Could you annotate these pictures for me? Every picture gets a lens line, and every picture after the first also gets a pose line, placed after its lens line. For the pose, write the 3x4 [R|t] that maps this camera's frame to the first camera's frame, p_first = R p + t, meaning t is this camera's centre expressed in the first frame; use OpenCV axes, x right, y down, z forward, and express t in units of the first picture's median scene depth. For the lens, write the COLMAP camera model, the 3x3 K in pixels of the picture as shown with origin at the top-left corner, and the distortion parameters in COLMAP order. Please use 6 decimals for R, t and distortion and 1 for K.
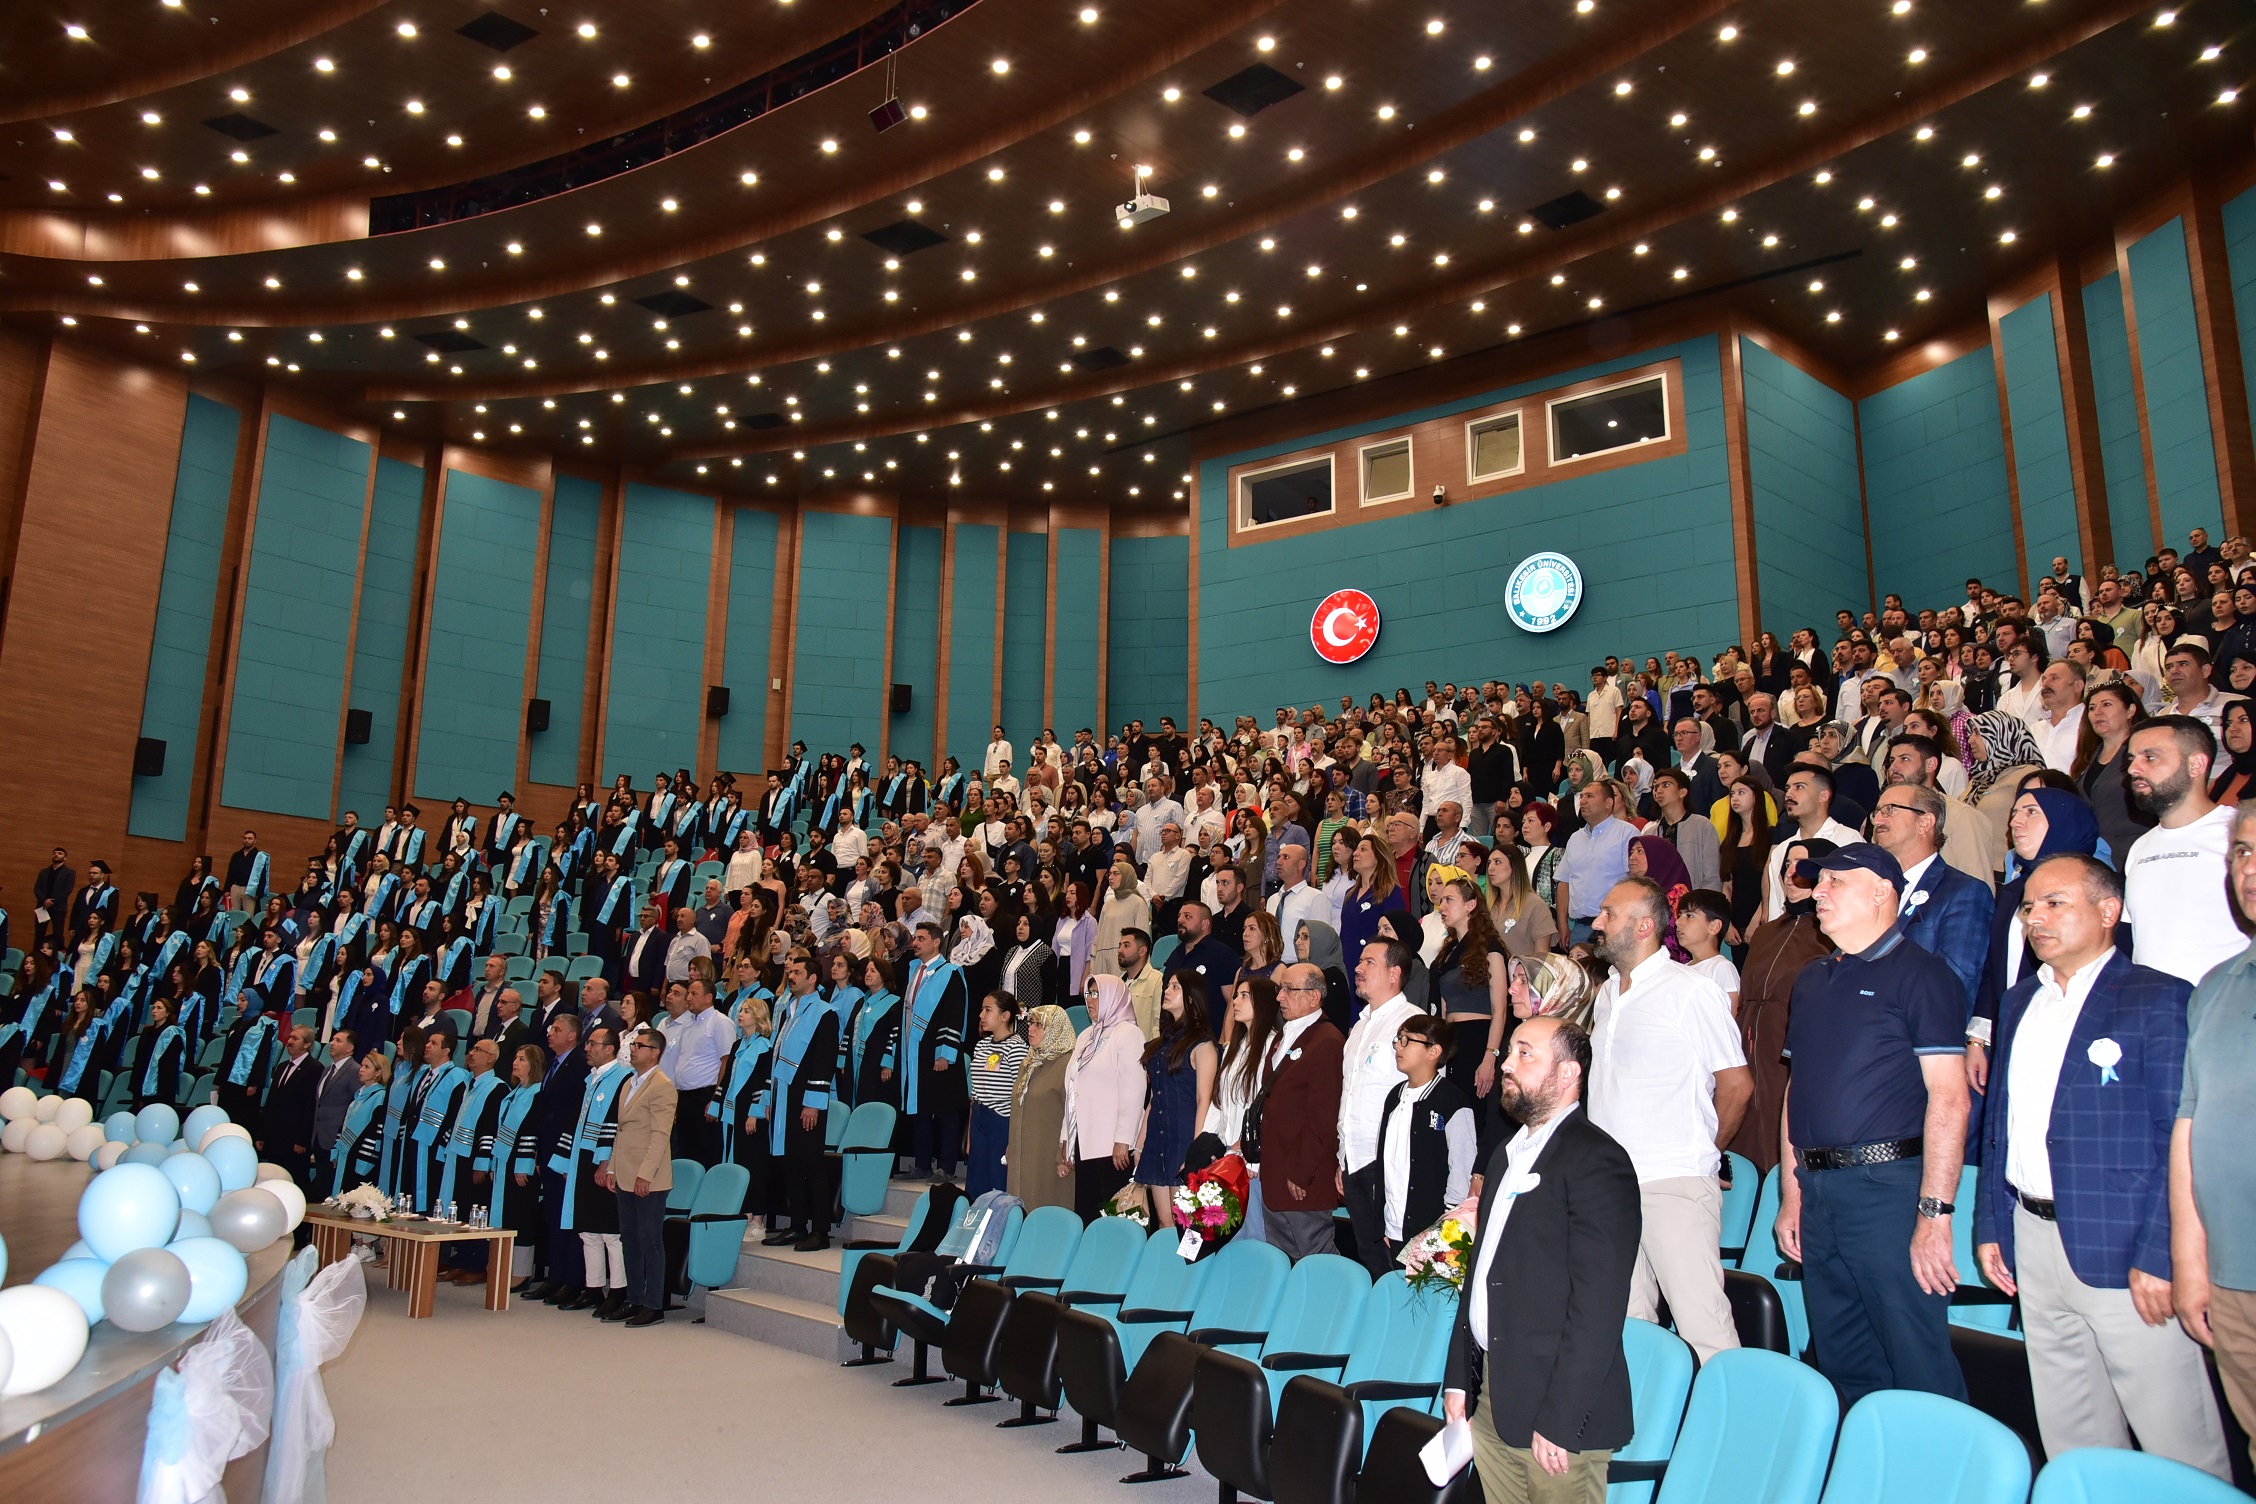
lens RADIAL K [[1602.0, 0, 1128.0], [0, 1602.0, 752.0], [0, 0, 1]] dist [-0.090114, 0.053312]
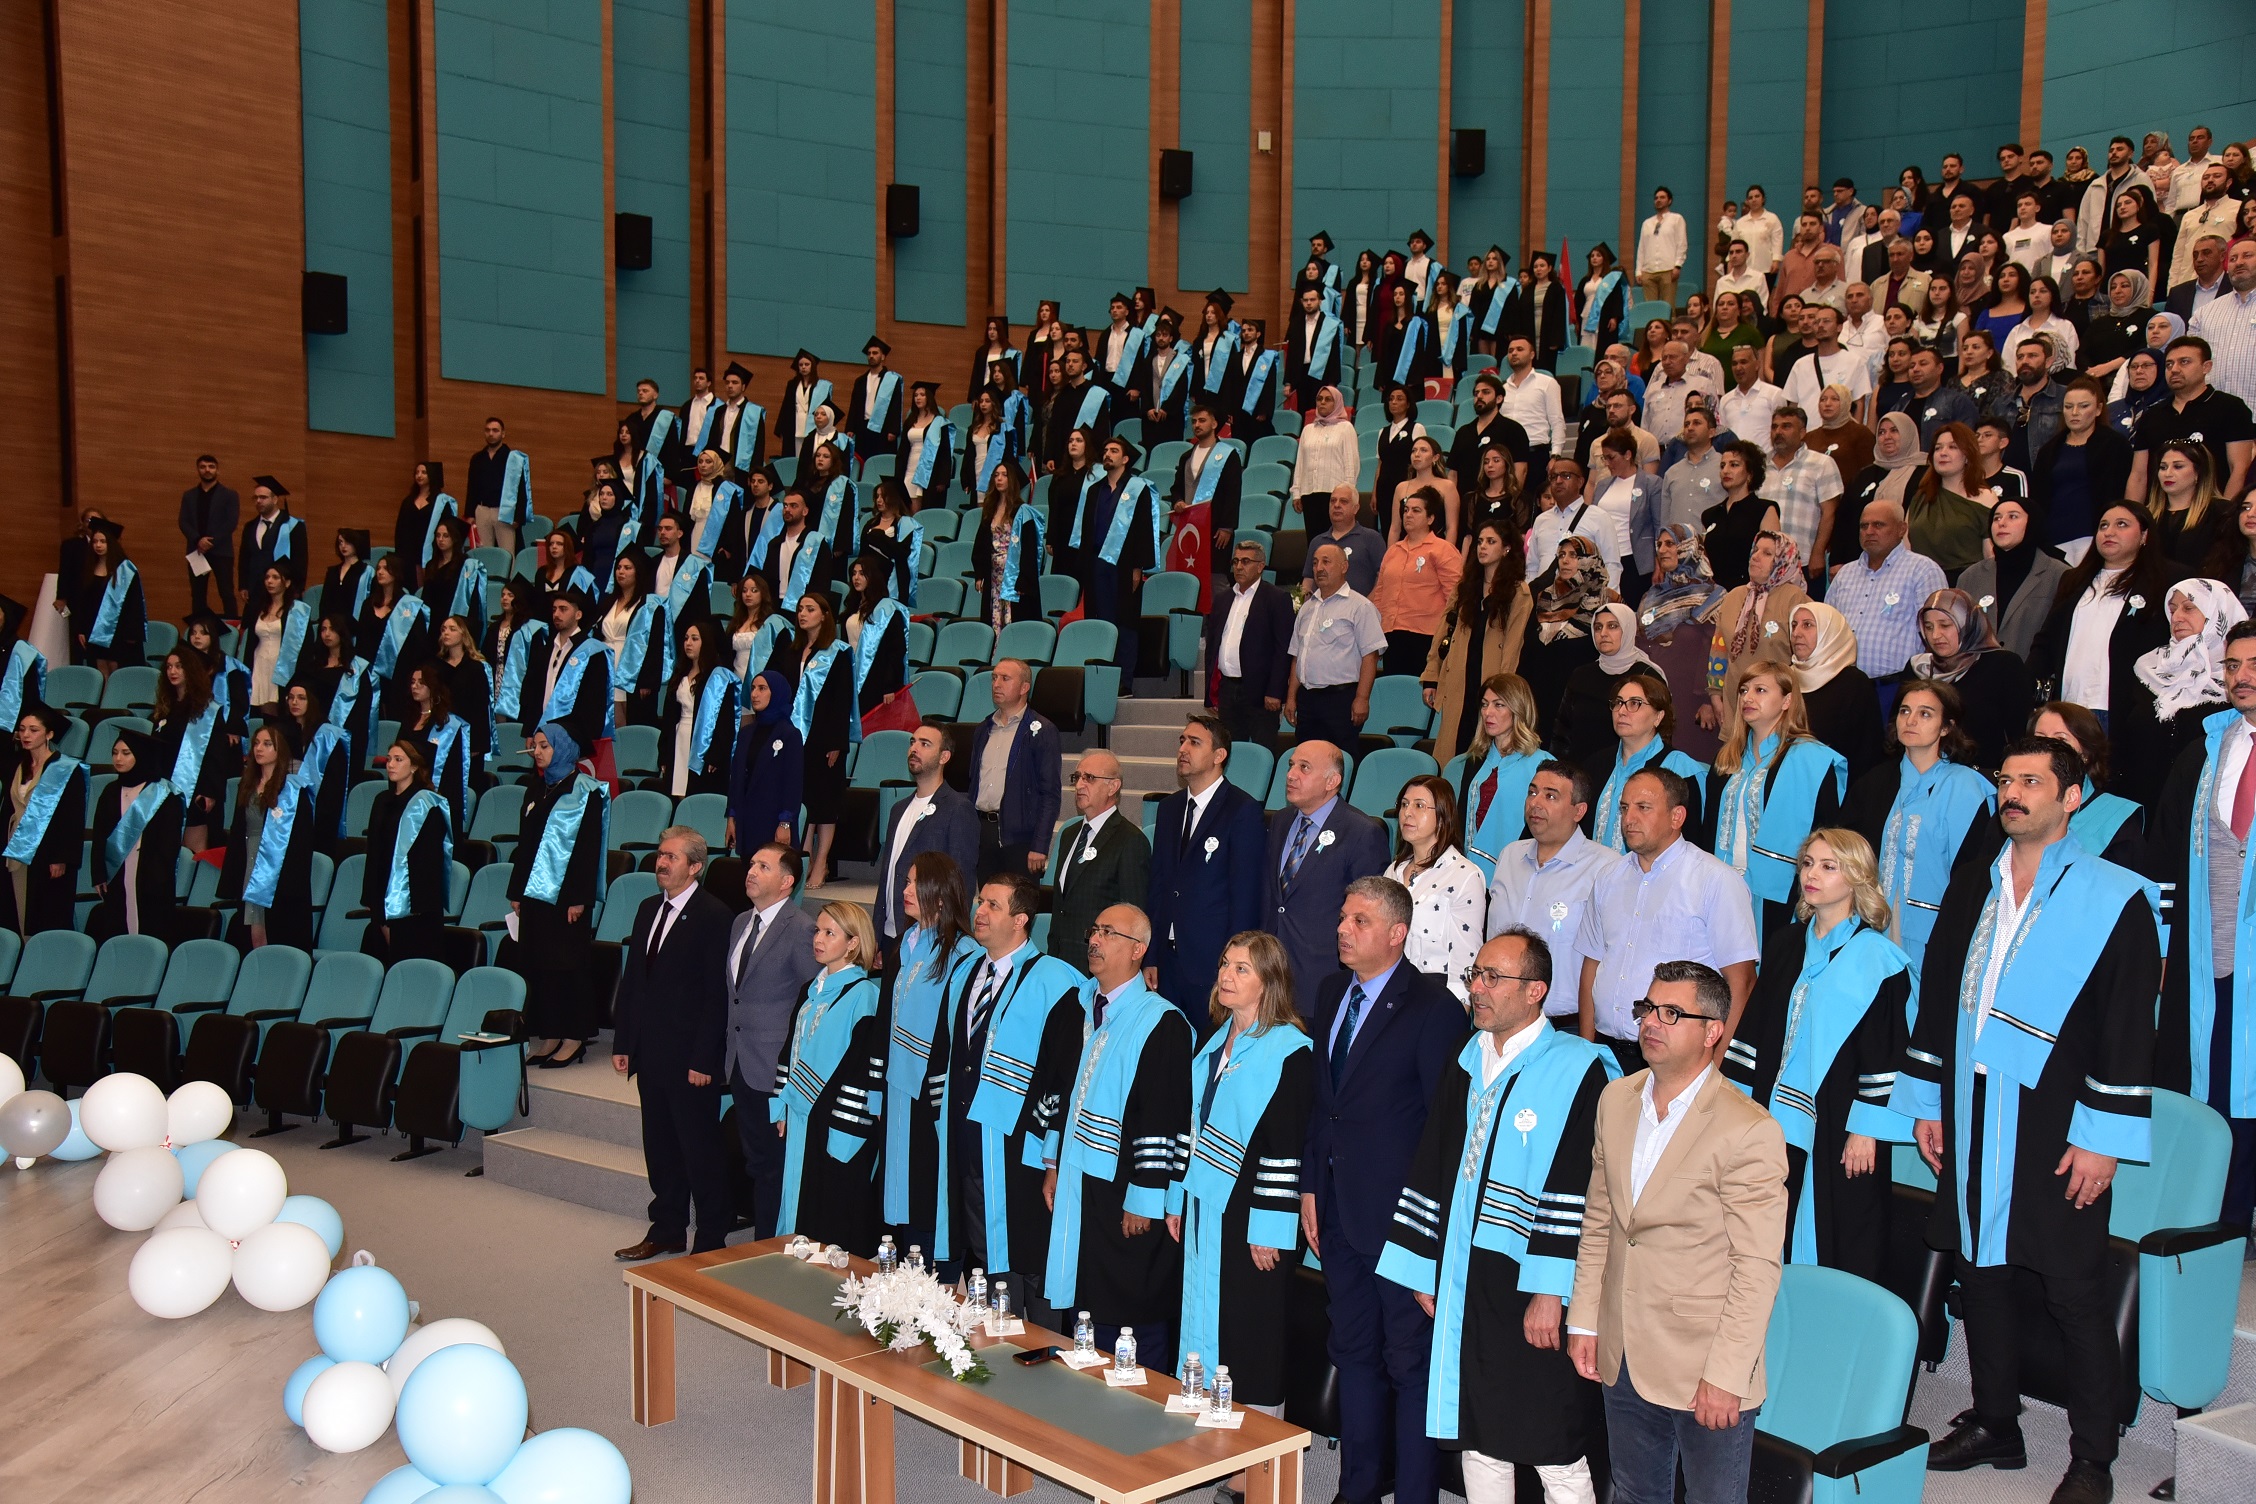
lens RADIAL K [[2087.7, 0, 1128.0], [0, 2087.7, 752.0], [0, 0, 1]] dist [-0.006075, 0.176920]
pose [[0.978228, -0.000113, -0.207535, -0.143101], [0.047401, 0.973689, 0.222897, 0.006536], [0.202050, -0.227882, 0.952495, 0.230681]]
